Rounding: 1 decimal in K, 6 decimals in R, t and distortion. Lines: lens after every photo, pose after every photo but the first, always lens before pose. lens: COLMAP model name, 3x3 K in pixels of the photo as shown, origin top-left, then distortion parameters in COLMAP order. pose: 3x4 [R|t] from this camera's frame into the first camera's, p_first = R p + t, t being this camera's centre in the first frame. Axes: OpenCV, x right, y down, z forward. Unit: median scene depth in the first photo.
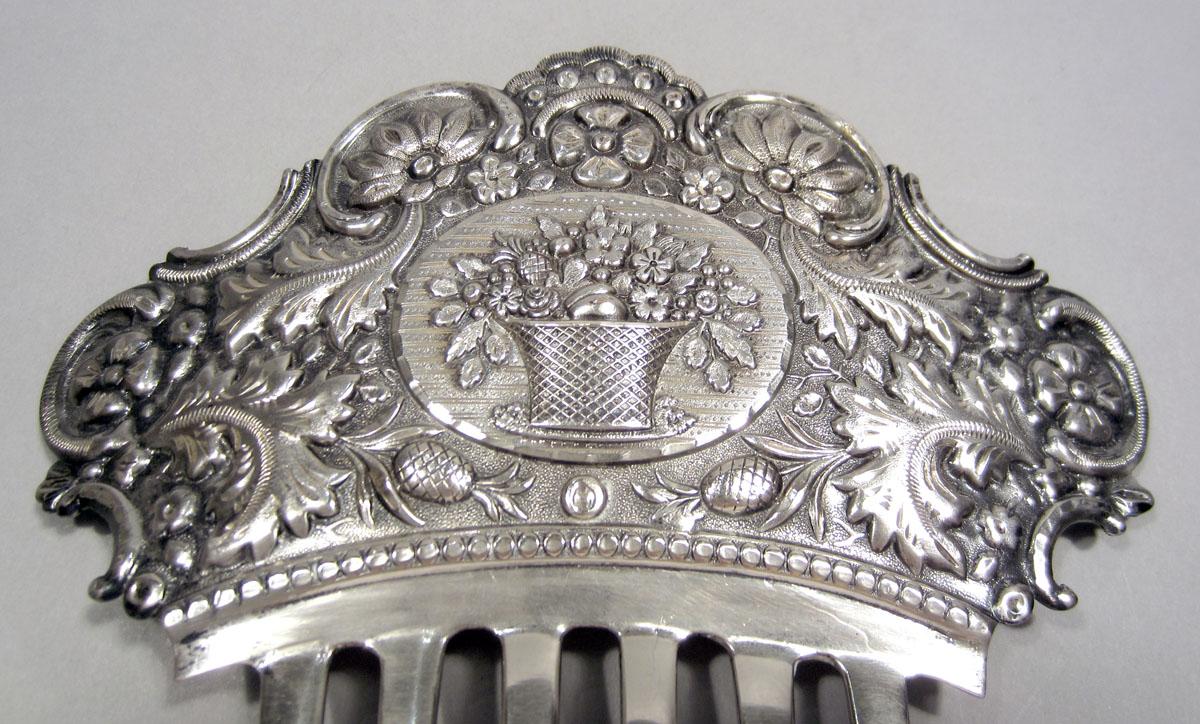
lens RADIAL K [[907.9, 0, 588.5], [0, 907.9, 362.5], [0, 0, 1]] dist [-0.003235, -0.000226]
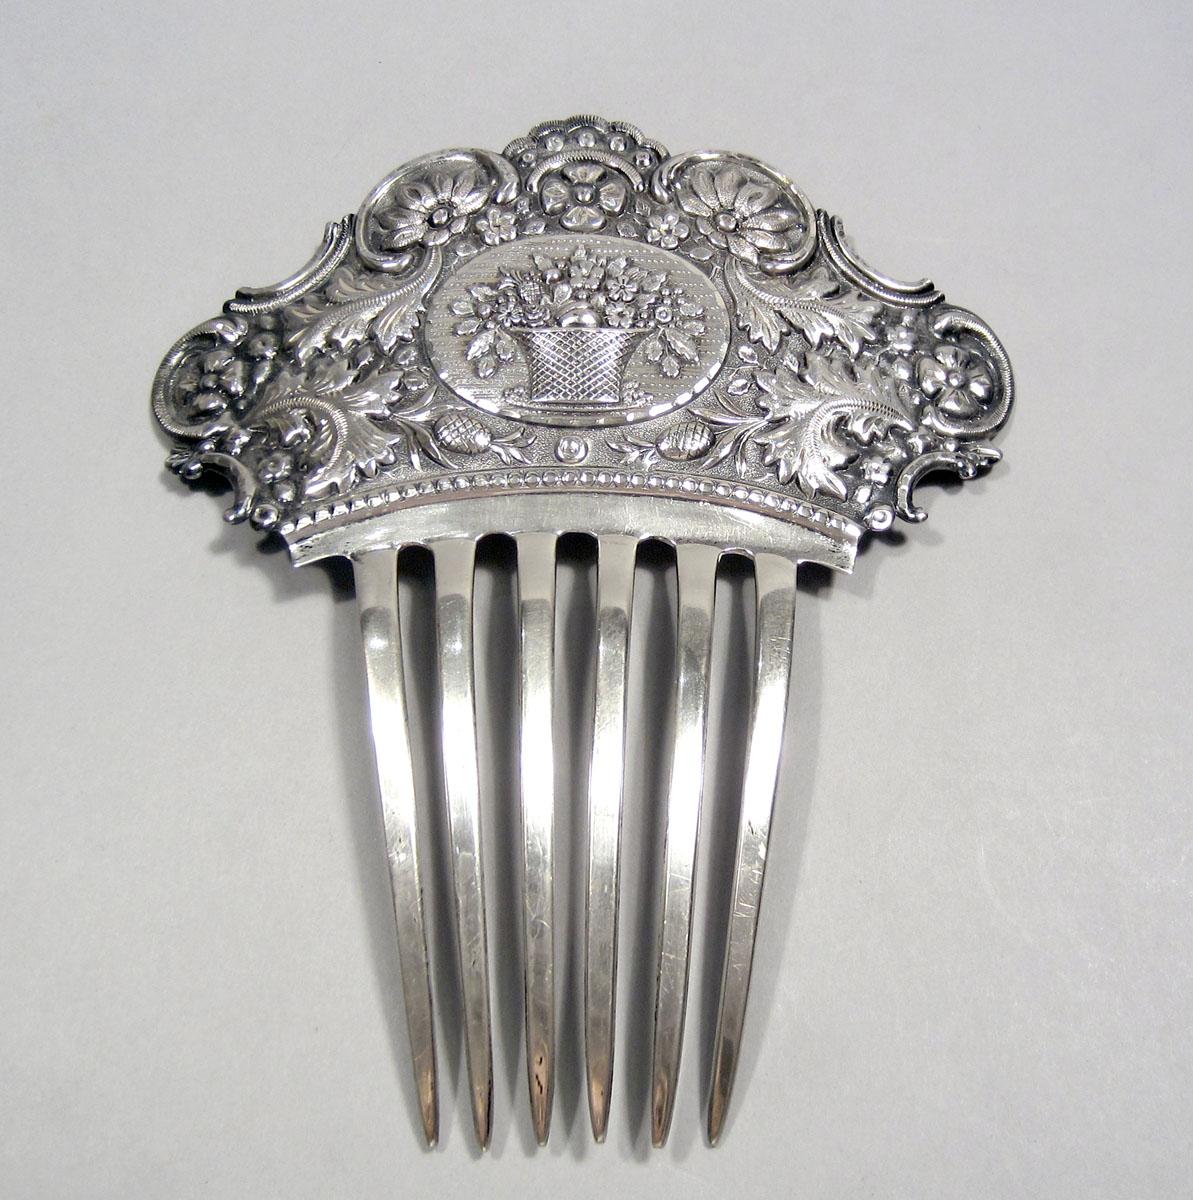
lens RADIAL K [[1416.9, 0, 604.3], [0, 1416.9, 598.5], [0, 0, 1]] dist [0.007637, 0.000000]
pose [[0.999790, -0.020284, -0.002806, 0.041701], [0.020340, 0.999555, 0.021841, 0.290893], [0.002362, -0.021893, 0.999758, -1.035096]]
